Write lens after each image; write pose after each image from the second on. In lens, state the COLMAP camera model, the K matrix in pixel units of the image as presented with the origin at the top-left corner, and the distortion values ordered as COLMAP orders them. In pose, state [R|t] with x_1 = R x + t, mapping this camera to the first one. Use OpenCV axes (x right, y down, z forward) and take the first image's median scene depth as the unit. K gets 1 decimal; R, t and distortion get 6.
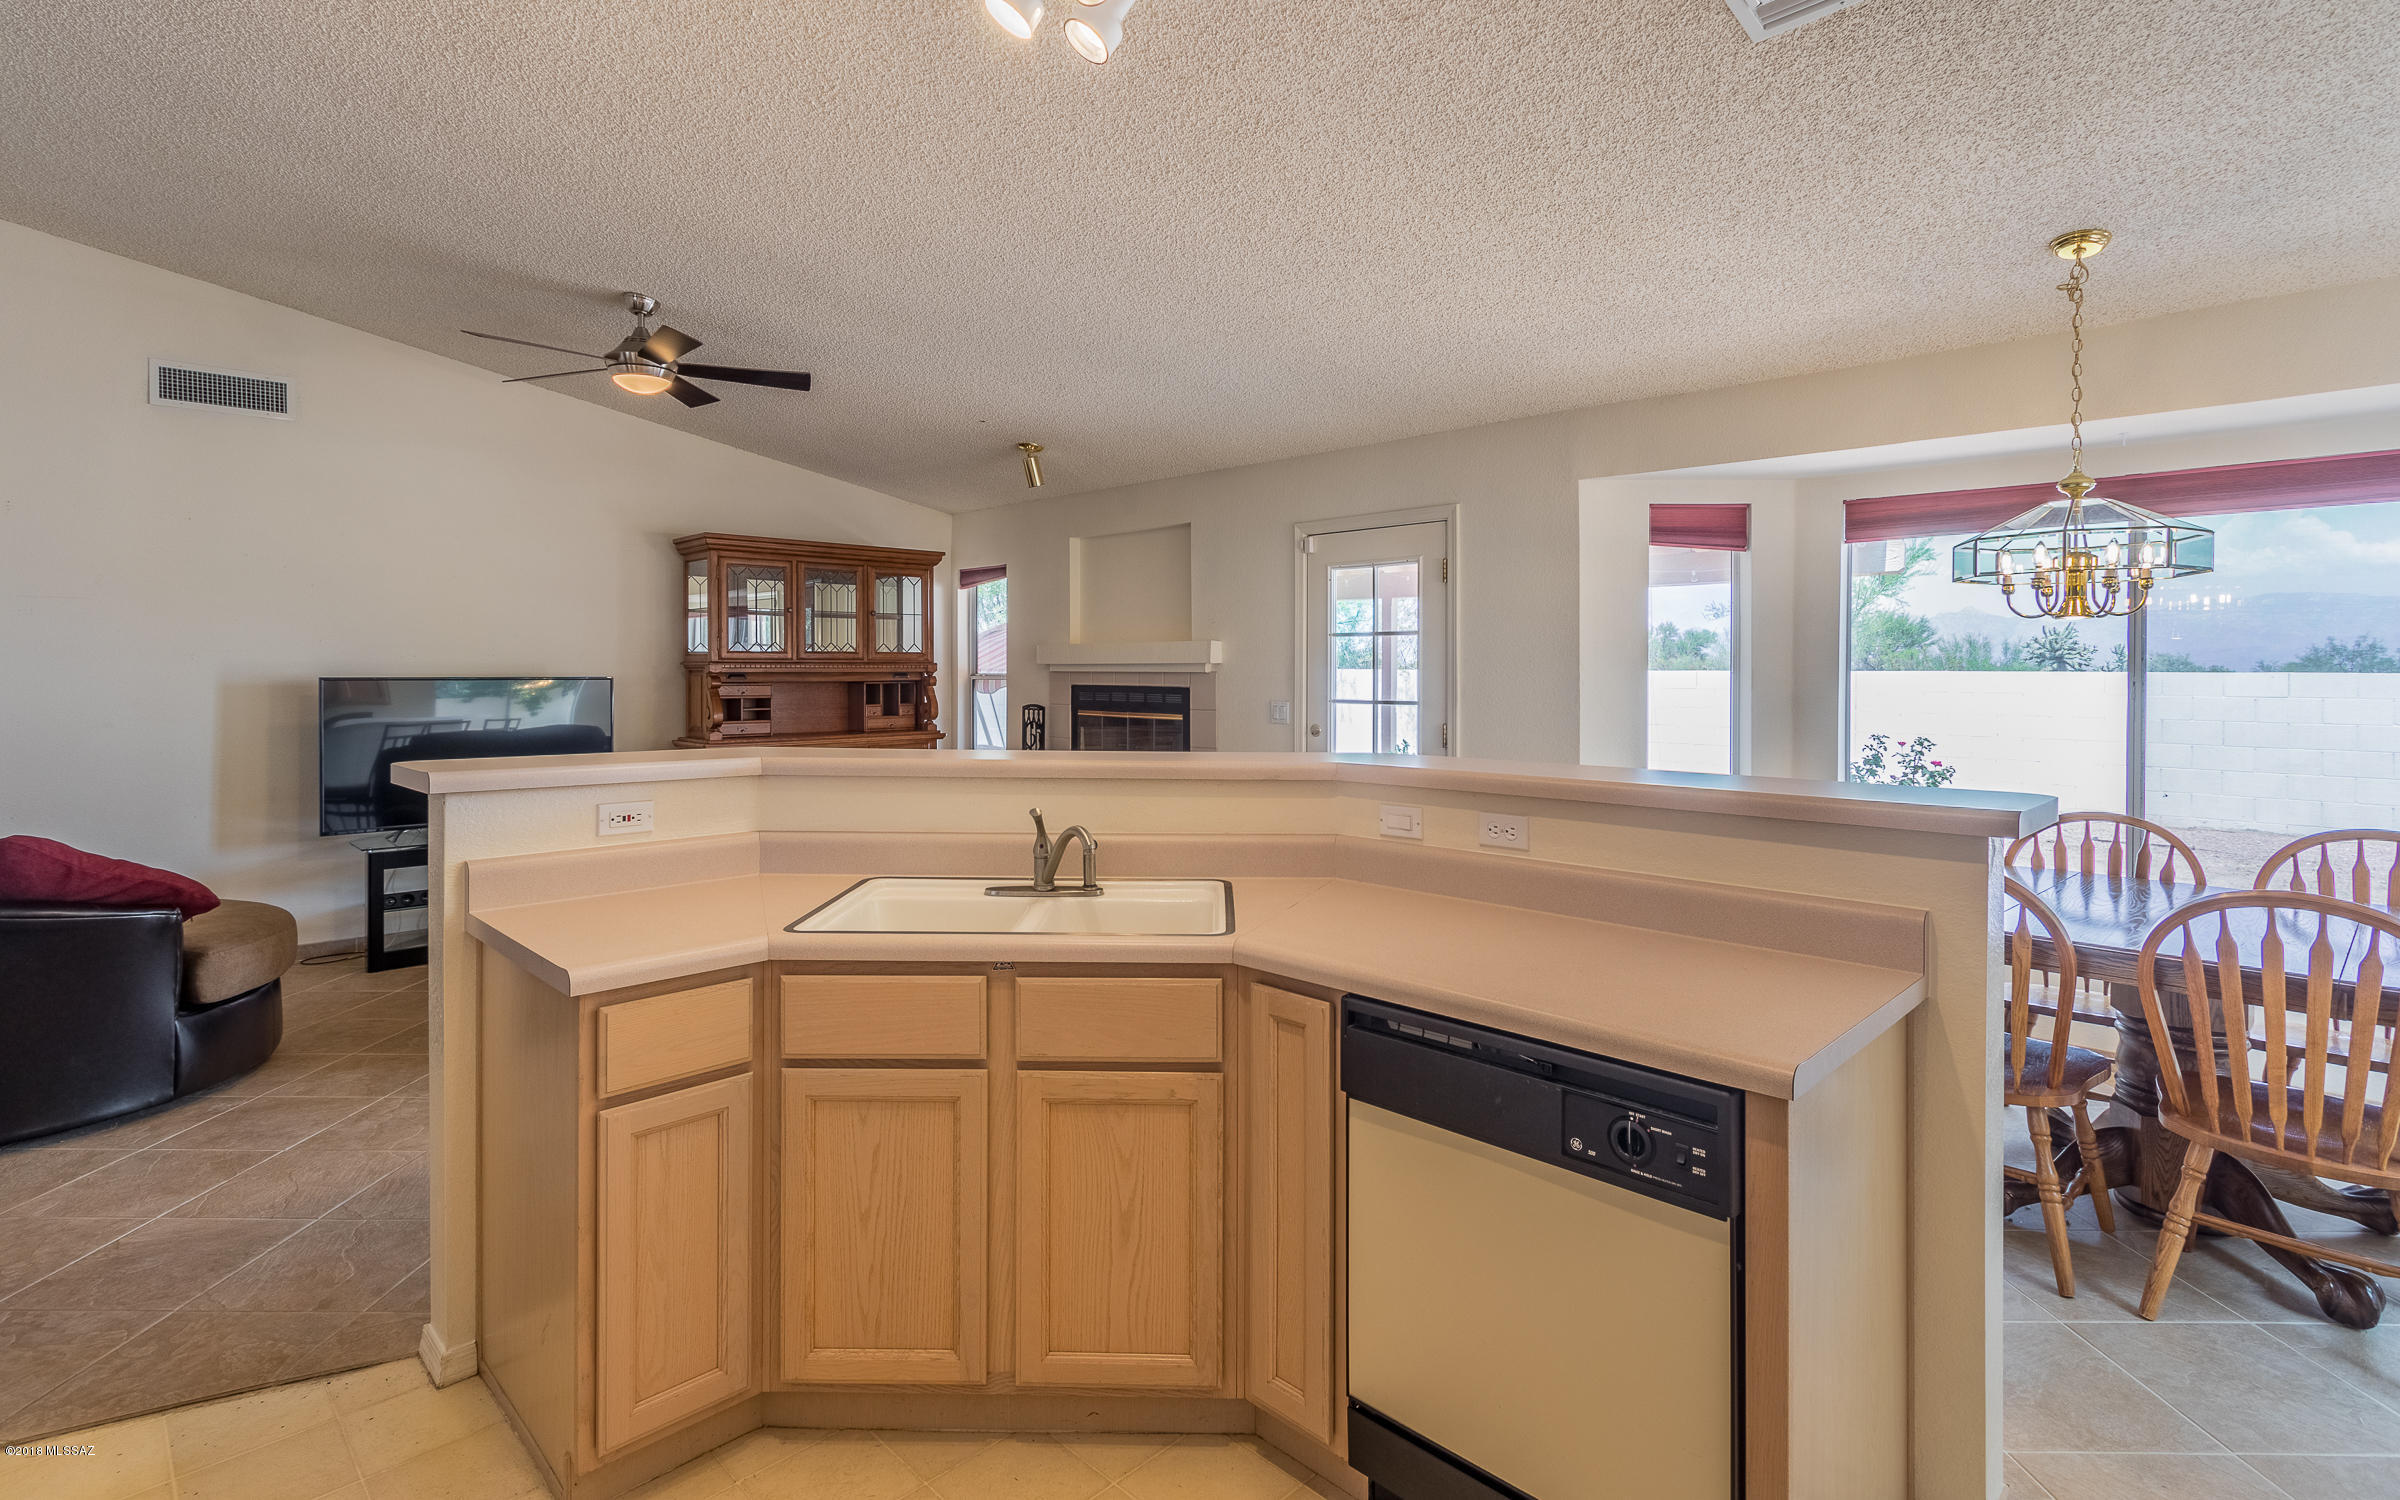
lens RADIAL K [[1142.4, 0, 1166.3], [0, 1142.4, 682.1], [0, 0, 1]] dist [-0.000504, -0.000383]
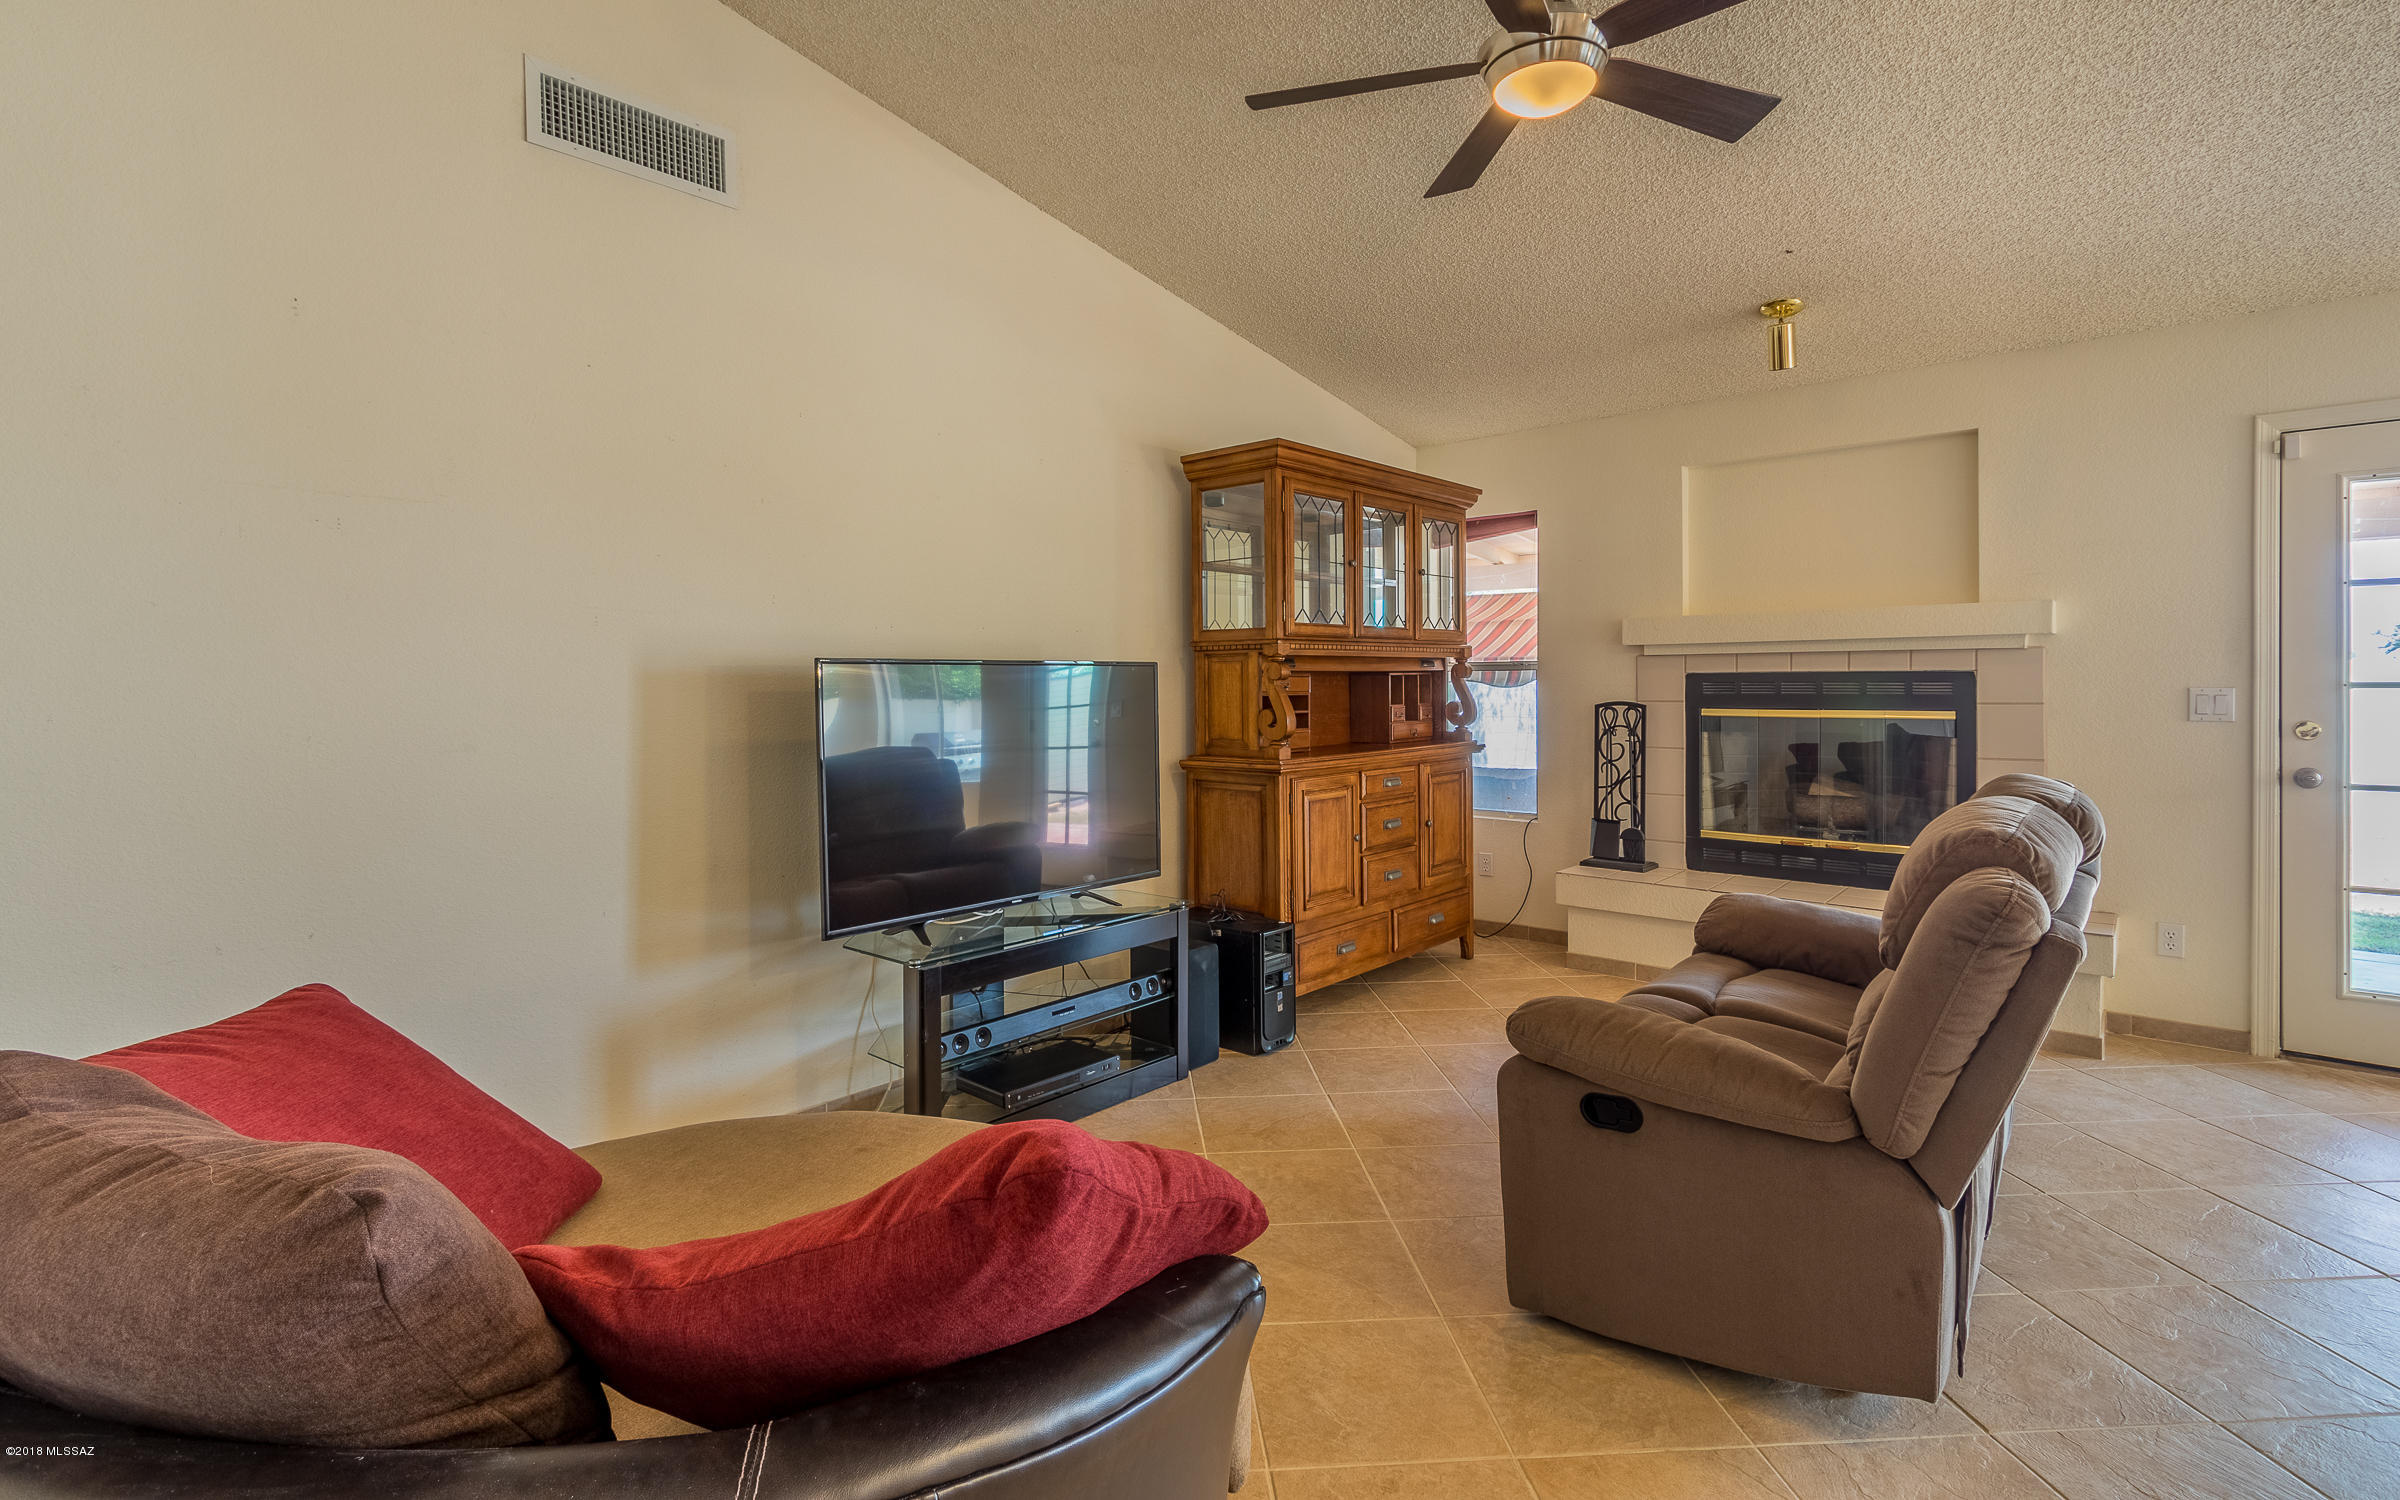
lens RADIAL K [[1118.1, 0, 1175.0], [0, 1118.1, 700.5], [0, 0, 1]] dist [0.003814, -0.005488]
pose [[0.997721, -0.010860, 0.066593, -0.488029], [0.010377, 0.999917, 0.007598, 0.012076], [-0.066670, -0.006890, 0.997751, 0.356827]]
